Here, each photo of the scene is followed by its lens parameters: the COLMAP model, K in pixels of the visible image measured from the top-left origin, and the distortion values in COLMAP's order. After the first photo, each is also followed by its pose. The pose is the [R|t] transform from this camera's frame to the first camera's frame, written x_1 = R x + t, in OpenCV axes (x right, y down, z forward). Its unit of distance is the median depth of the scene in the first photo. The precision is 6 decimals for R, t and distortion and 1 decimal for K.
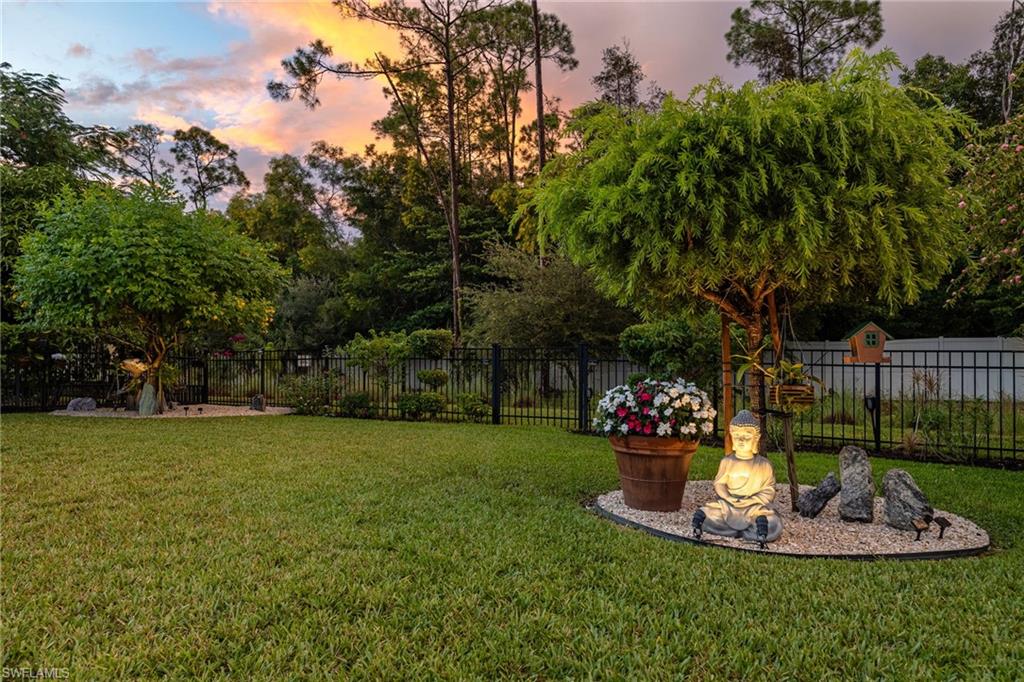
lens RADIAL K [[678.4, 0, 507.3], [0, 678.4, 347.3], [0, 0, 1]] dist [-0.013166, 0.000183]
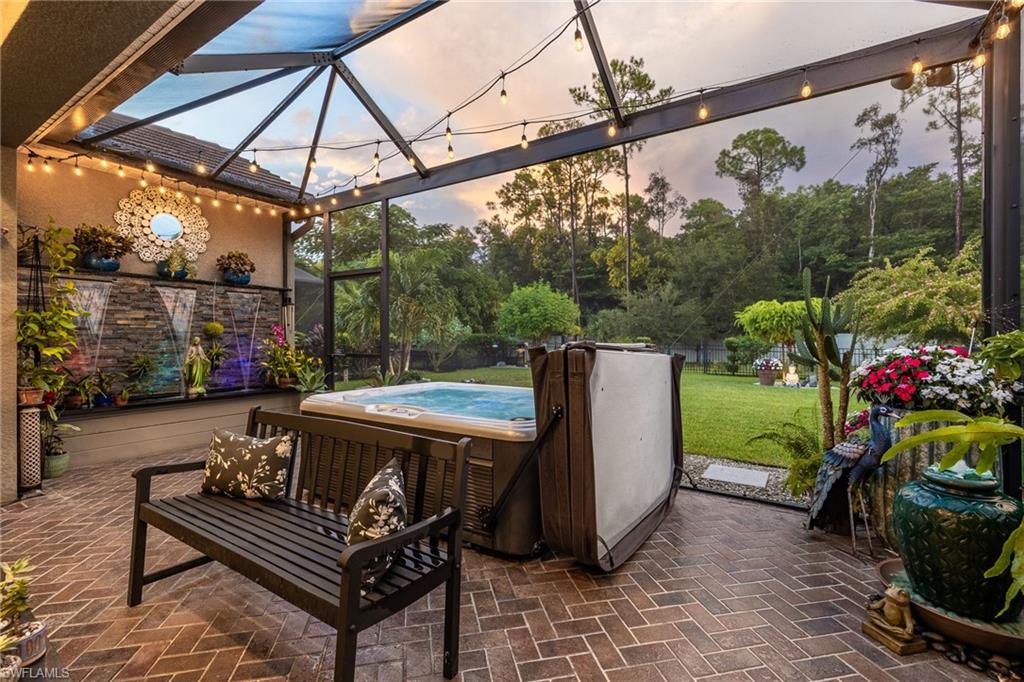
lens RADIAL K [[471.7, 0, 516.4], [0, 471.7, 334.0], [0, 0, 1]] dist [0.000504, -0.000643]
pose [[0.999606, 0.003084, -0.027905, -0.172013], [-0.002772, 0.999933, 0.011203, -0.018047], [0.027938, -0.011122, 0.999548, -0.277303]]
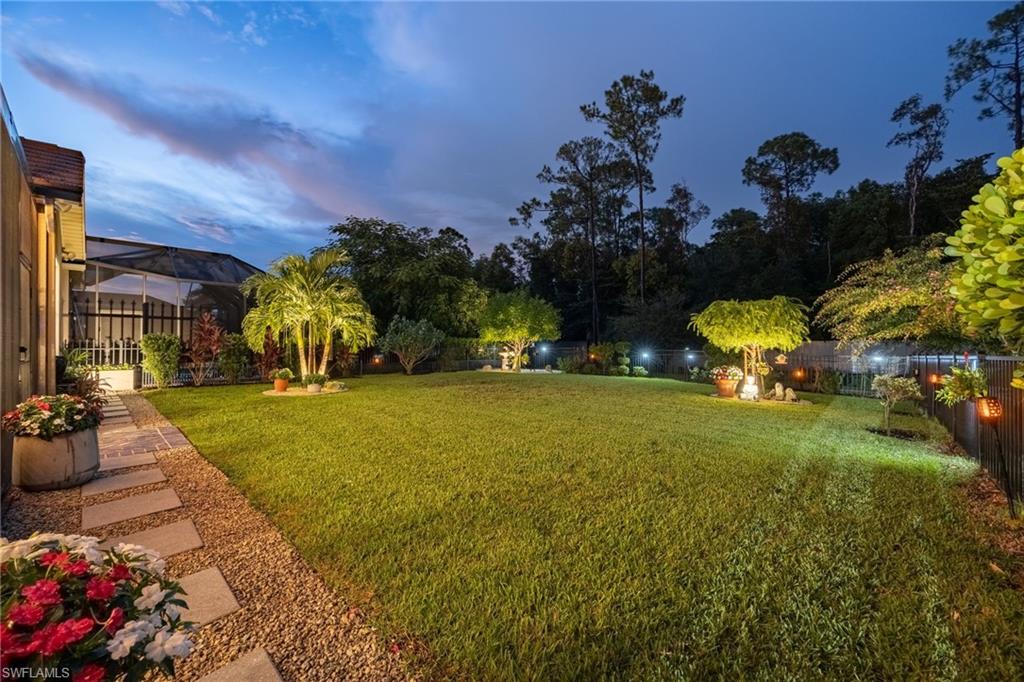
lens RADIAL K [[409.3, 0, 510.0], [0, 409.3, 338.3], [0, 0, 1]] dist [-0.007680, 0.000664]
pose [[0.980412, 0.005979, -0.196869, -0.071357], [-0.004491, 0.999958, 0.008004, -0.016285], [0.196909, -0.006964, 0.980397, -0.205411]]
